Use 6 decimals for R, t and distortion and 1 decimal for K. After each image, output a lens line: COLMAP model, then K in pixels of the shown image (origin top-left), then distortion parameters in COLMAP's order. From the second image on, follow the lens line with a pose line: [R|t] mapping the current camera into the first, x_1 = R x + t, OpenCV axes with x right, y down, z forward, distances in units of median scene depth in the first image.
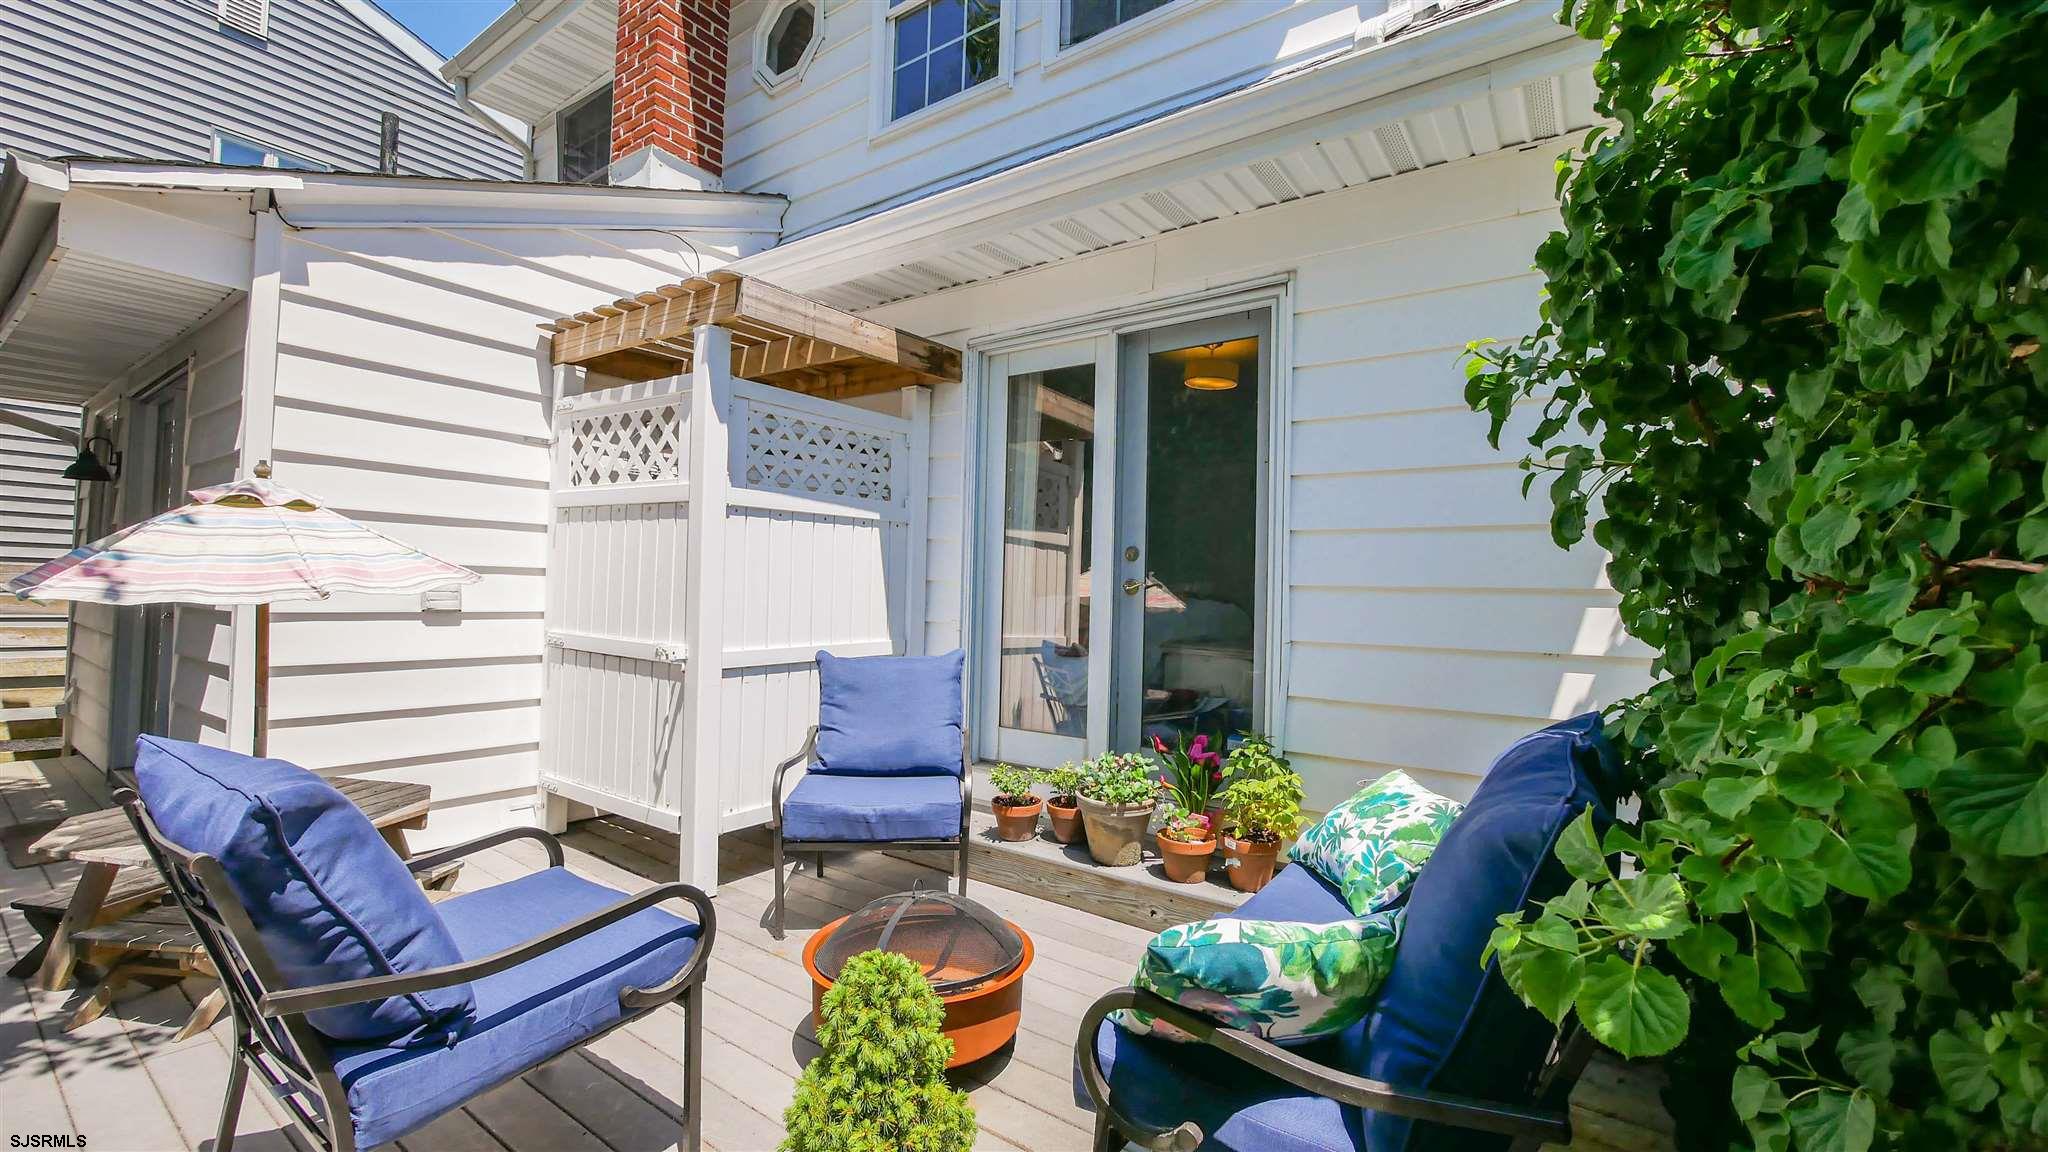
lens RADIAL K [[847.0, 0, 1020.0], [0, 847.0, 568.8], [0, 0, 1]] dist [-0.001715, 0.000137]
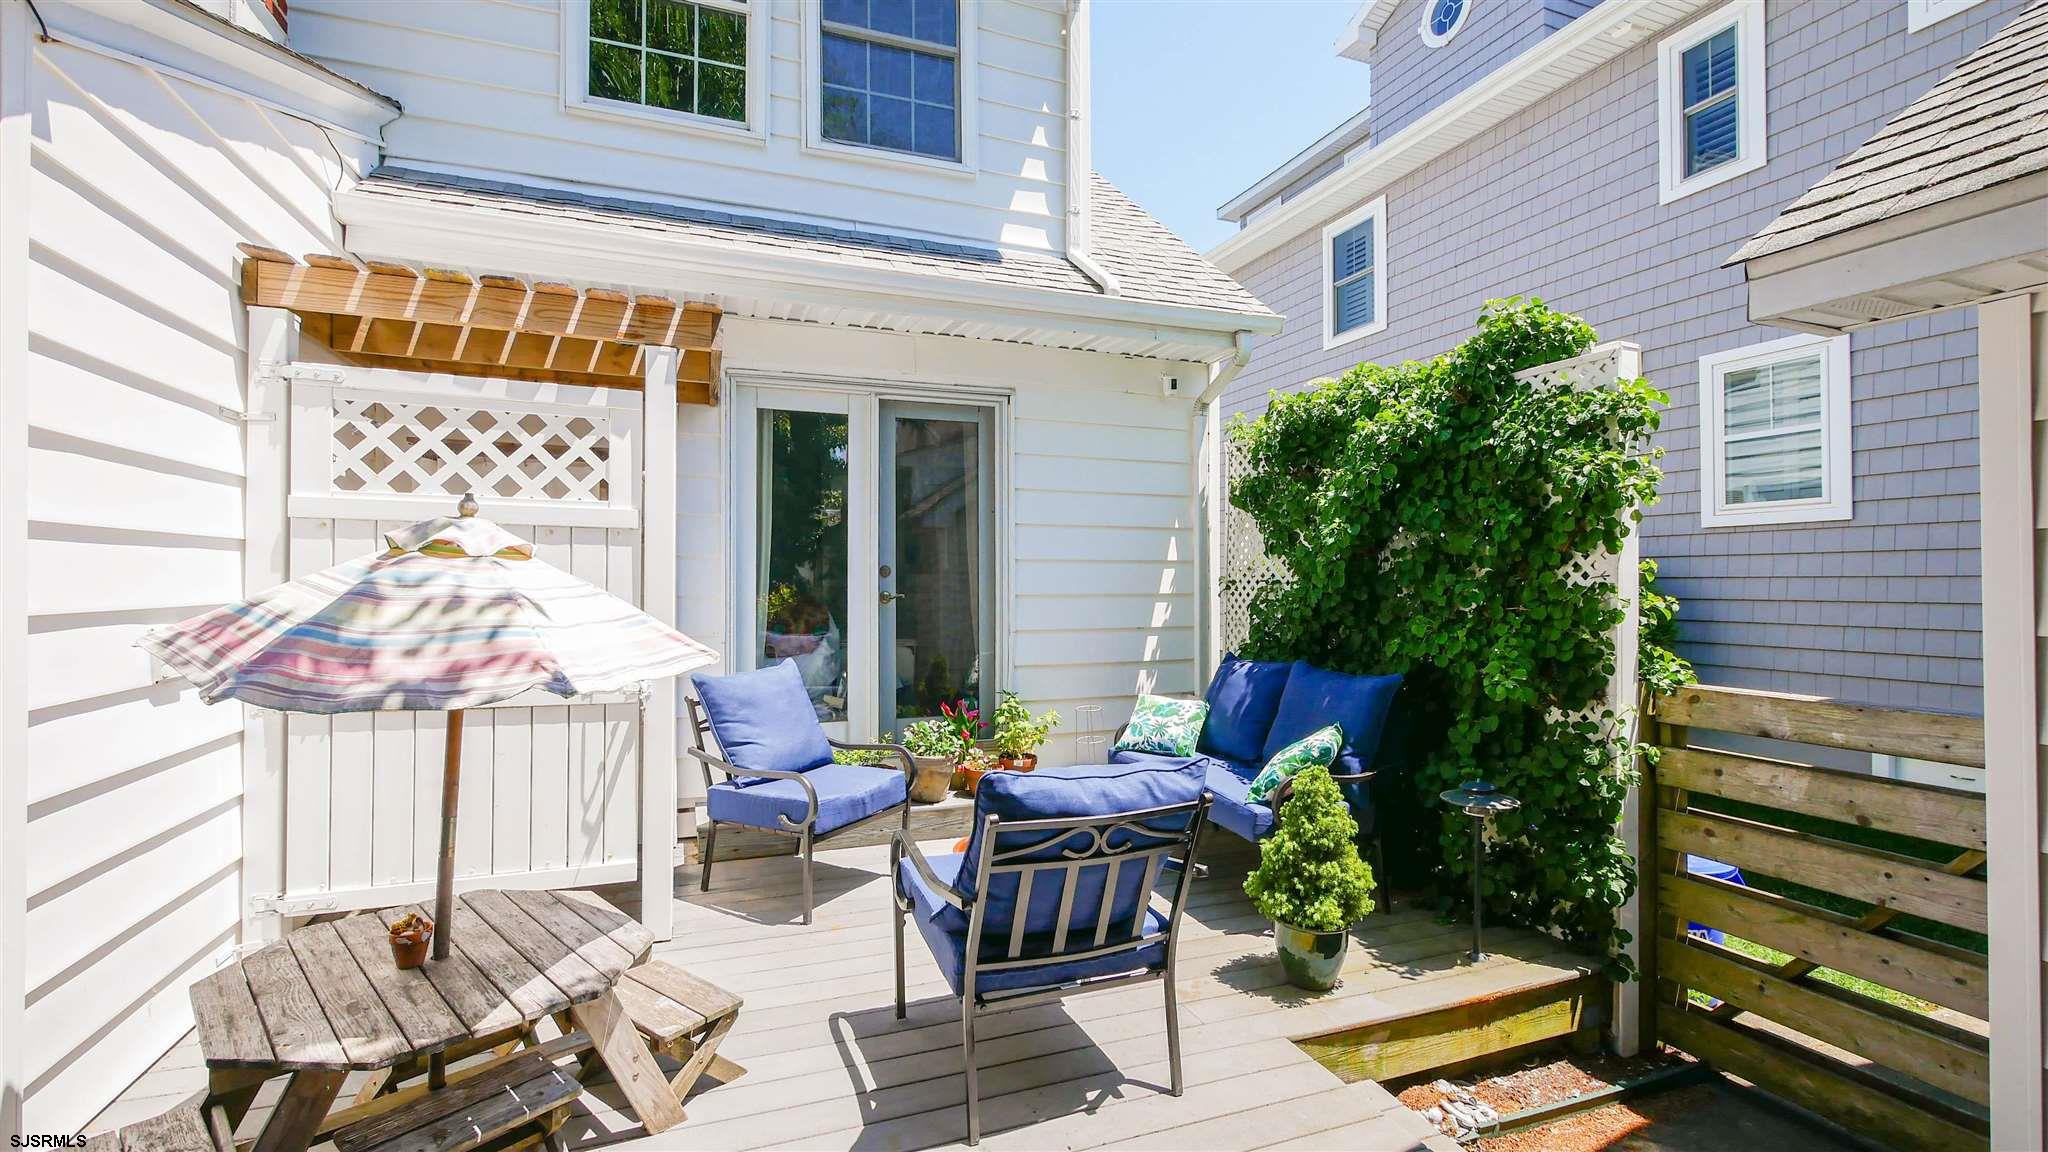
lens RADIAL K [[847.0, 0, 1020.0], [0, 847.0, 568.8], [0, 0, 1]] dist [-0.001715, 0.000137]
pose [[0.576292, -0.010142, 0.817181, -0.771656], [-0.017353, 0.999546, 0.024643, -0.054259], [-0.817060, -0.028382, 0.575854, 0.084133]]
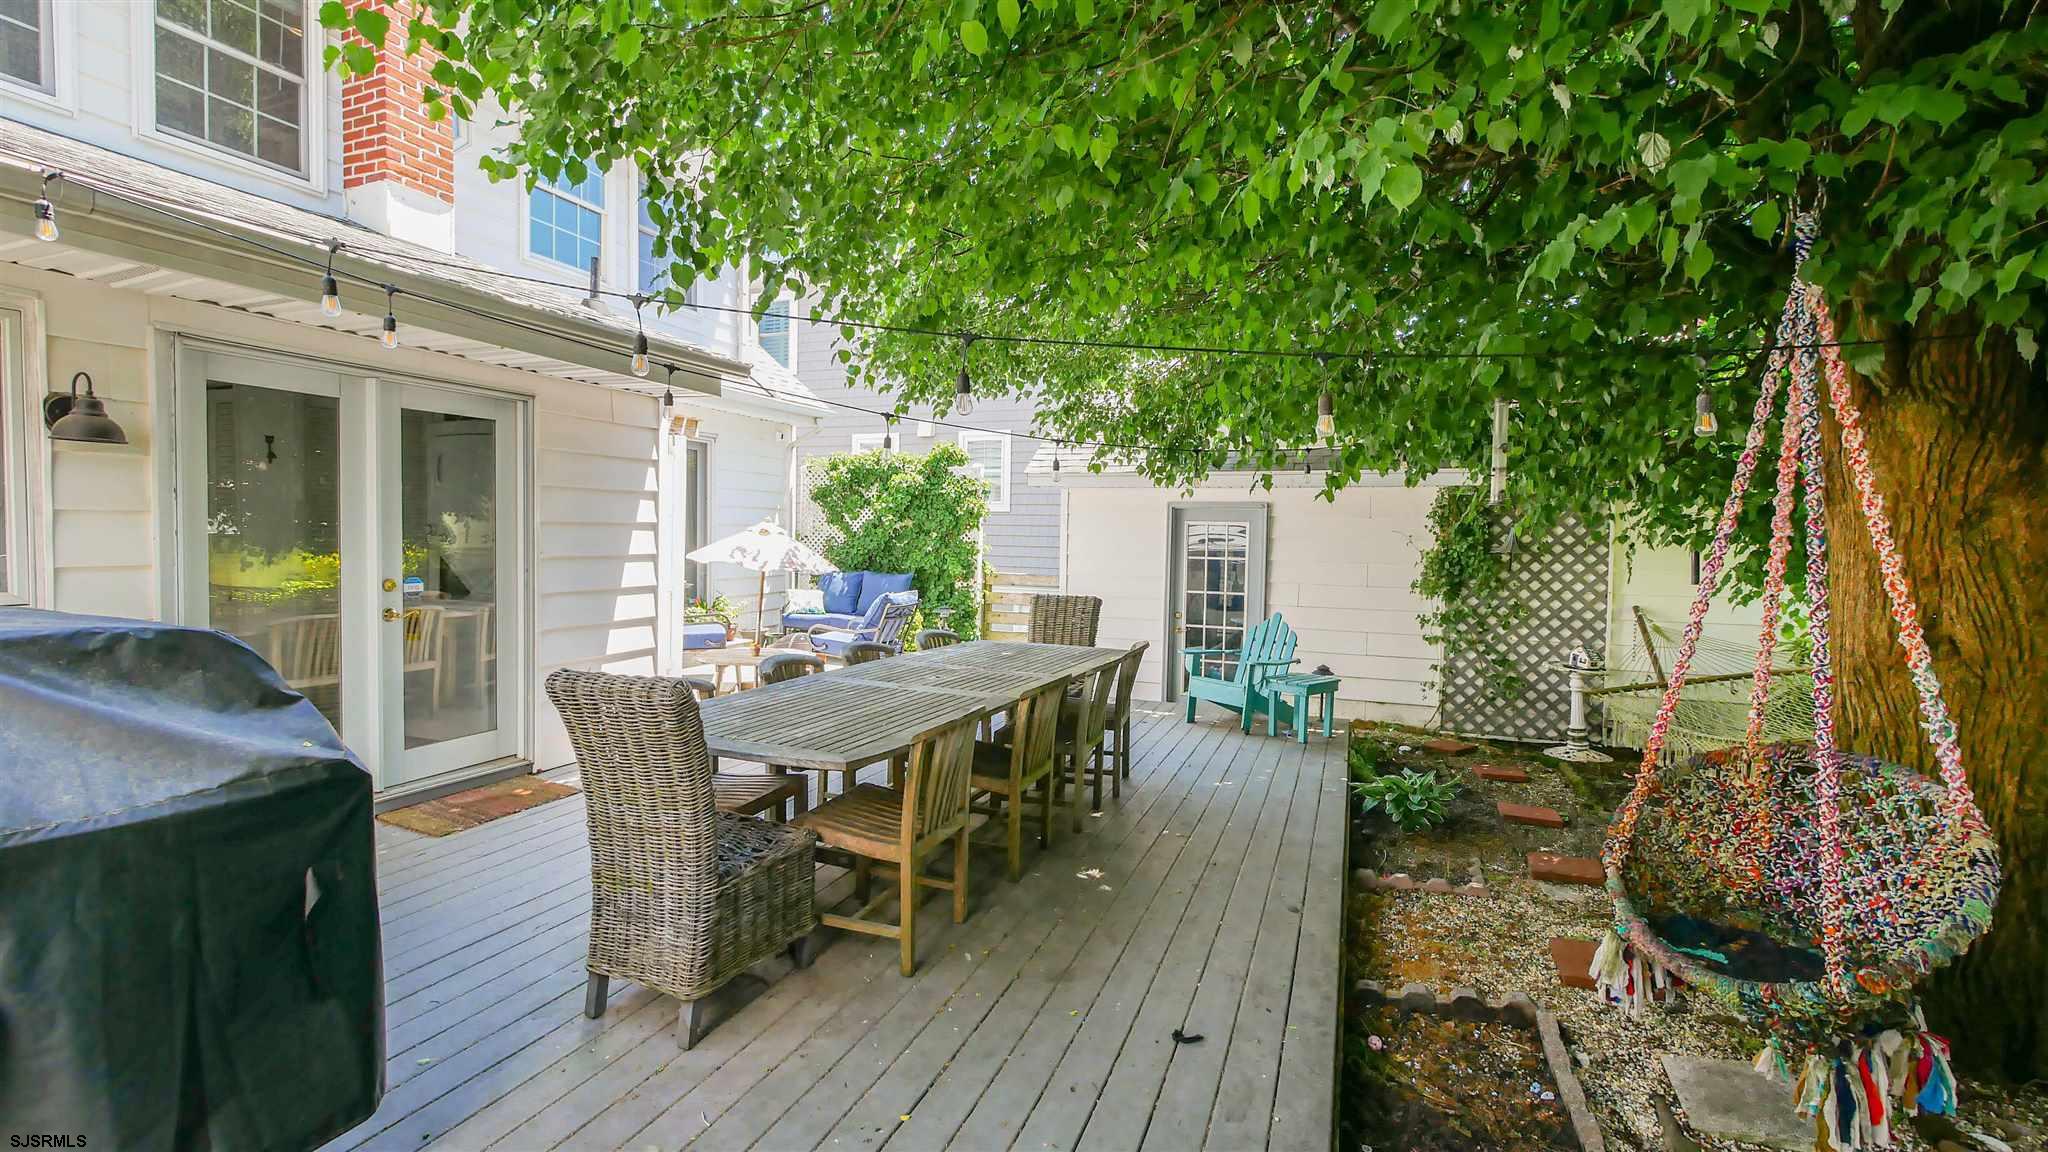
lens RADIAL K [[847.0, 0, 1020.0], [0, 847.0, 568.8], [0, 0, 1]] dist [-0.001715, 0.000137]
pose [[-0.228077, -0.063785, 0.971551, -2.310166], [-0.052807, 0.997193, 0.053072, -0.088456], [-0.972210, -0.039201, -0.230806, 0.546610]]
